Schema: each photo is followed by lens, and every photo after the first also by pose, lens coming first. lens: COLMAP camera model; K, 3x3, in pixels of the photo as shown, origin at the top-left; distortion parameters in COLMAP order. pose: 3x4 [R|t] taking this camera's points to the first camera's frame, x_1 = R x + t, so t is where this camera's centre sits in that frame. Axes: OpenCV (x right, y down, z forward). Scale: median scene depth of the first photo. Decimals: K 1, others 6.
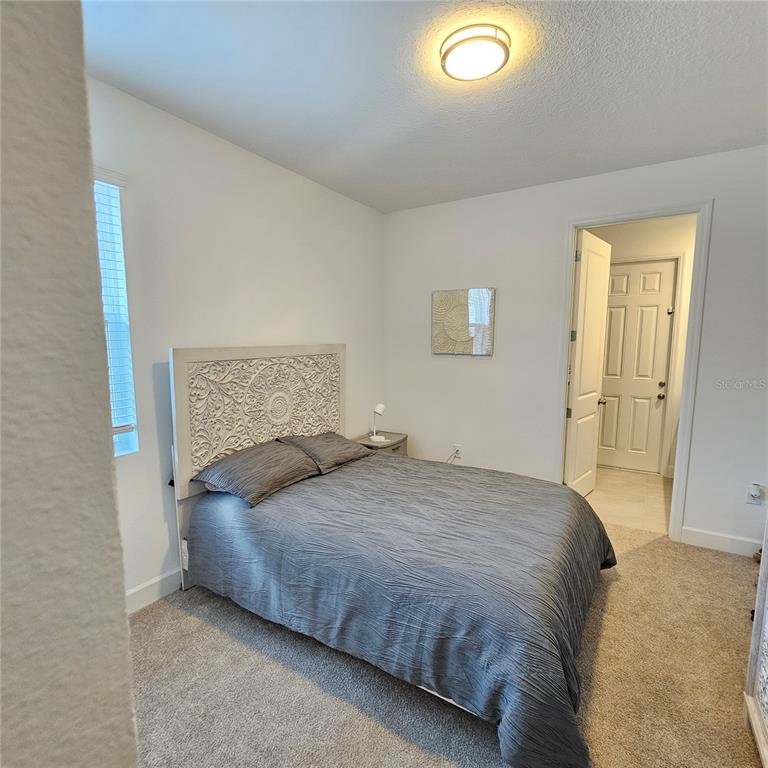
lens RADIAL K [[416.8, 0, 382.9], [0, 416.8, 389.2], [0, 0, 1]] dist [-0.003567, 0.000527]
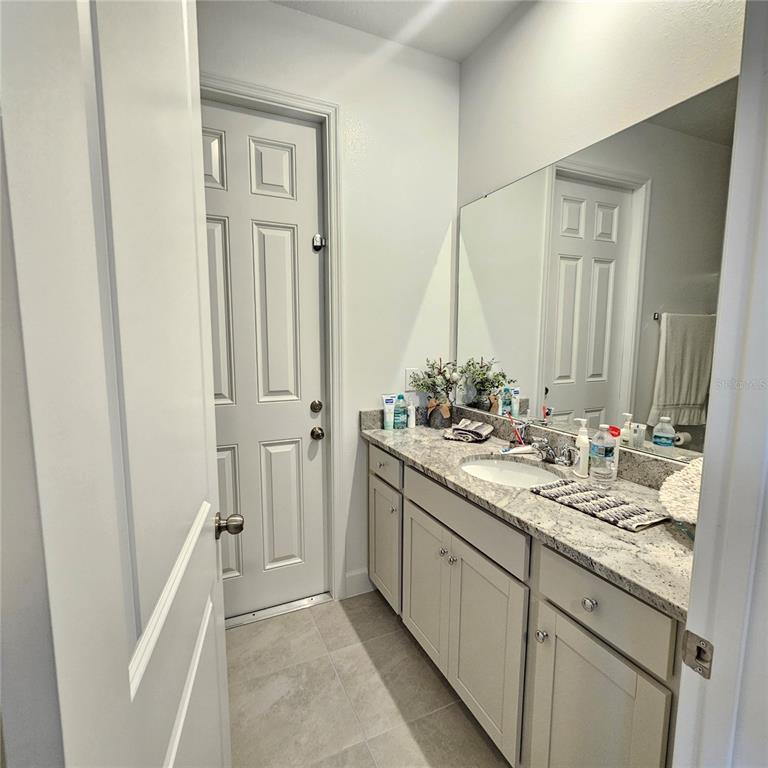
lens RADIAL K [[416.8, 0, 382.5], [0, 416.8, 386.6], [0, 0, 1]] dist [-0.003567, 0.000527]
pose [[0.529478, -0.111869, 0.840915, 0.326695], [0.097838, 0.992705, 0.070459, -0.058938], [-0.842663, 0.044967, 0.536560, 0.691121]]
